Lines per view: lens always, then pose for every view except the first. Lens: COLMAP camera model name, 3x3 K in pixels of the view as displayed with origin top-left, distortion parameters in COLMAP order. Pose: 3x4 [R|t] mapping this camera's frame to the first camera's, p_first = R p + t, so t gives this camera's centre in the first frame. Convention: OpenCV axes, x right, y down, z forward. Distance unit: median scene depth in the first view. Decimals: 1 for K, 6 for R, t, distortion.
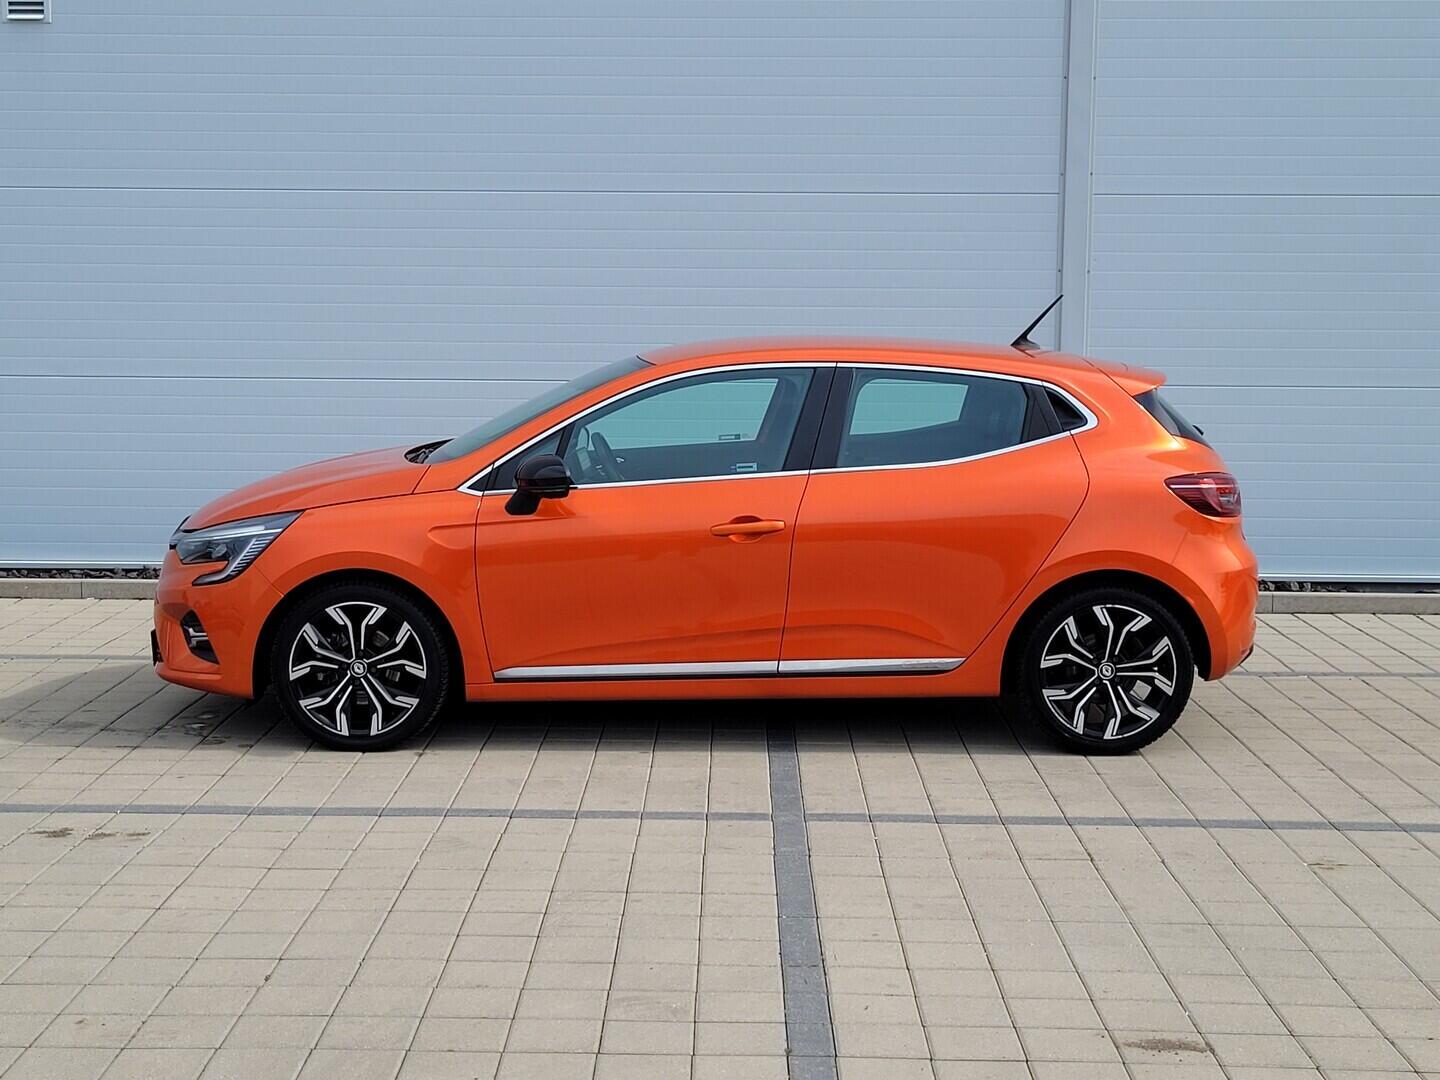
lens RADIAL K [[2114.6, 0, 720.0], [0, 2114.6, 540.0], [0, 0, 1]] dist [0.018030, 0.065624]
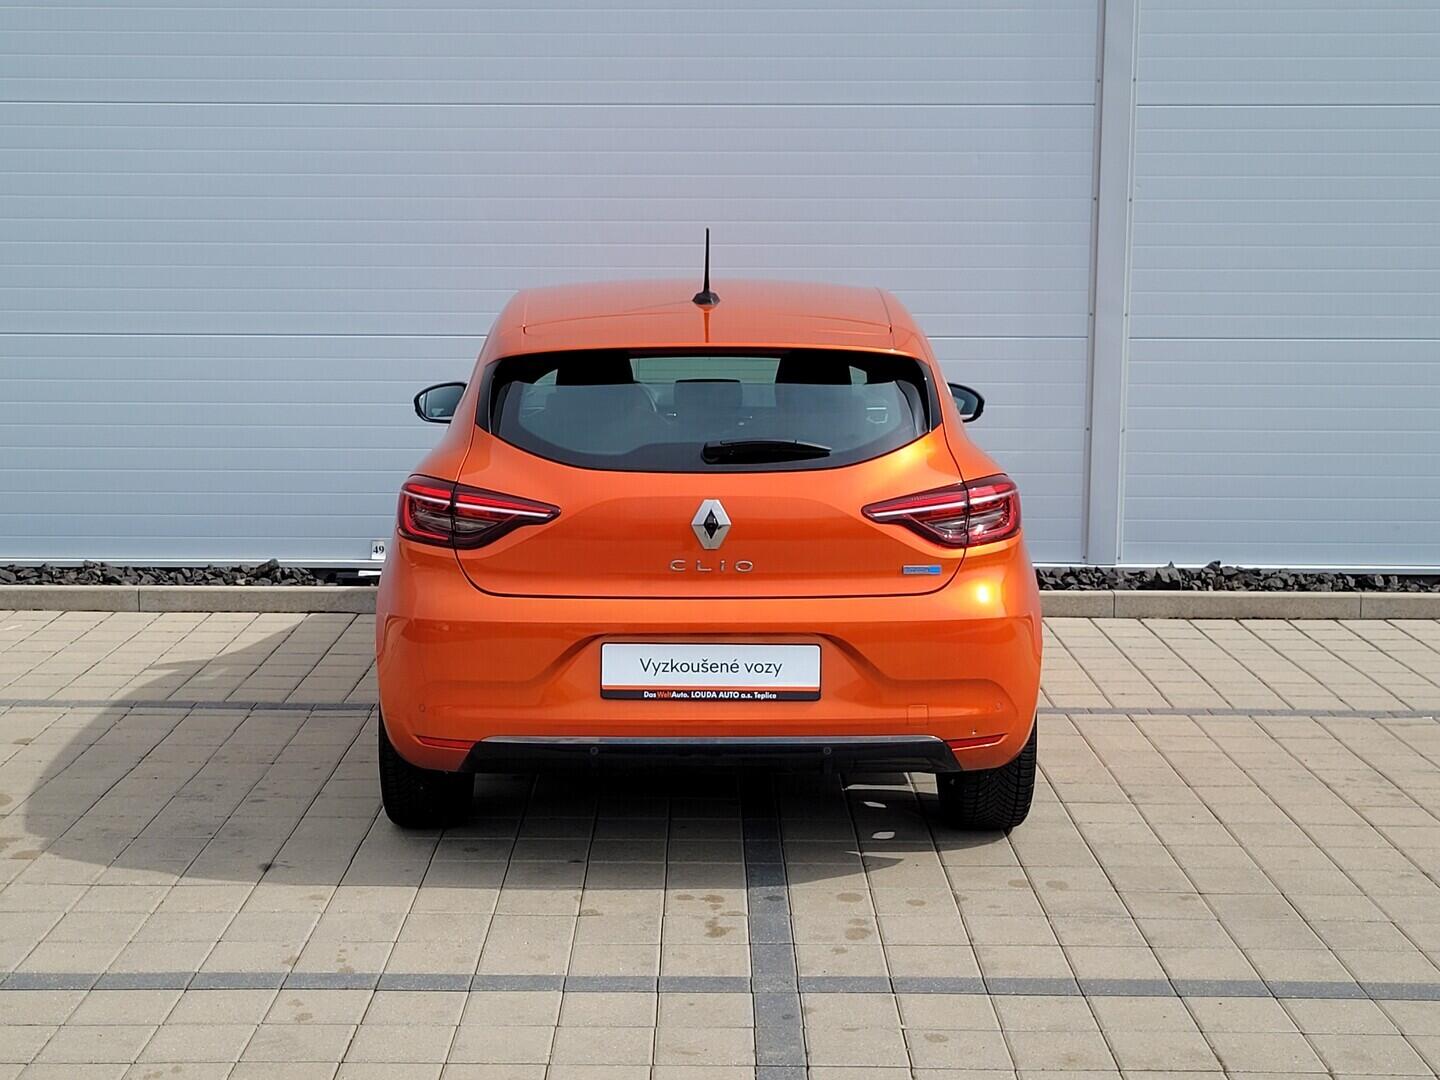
lens RADIAL K [[2114.6, 0, 720.0], [0, 2114.6, 540.0], [0, 0, 1]] dist [0.018030, 0.065624]
pose [[0.999893, -0.006245, 0.013243, 0.005799], [0.005826, 0.999487, 0.031499, -0.037090], [-0.013433, -0.031418, 0.999416, 0.303000]]
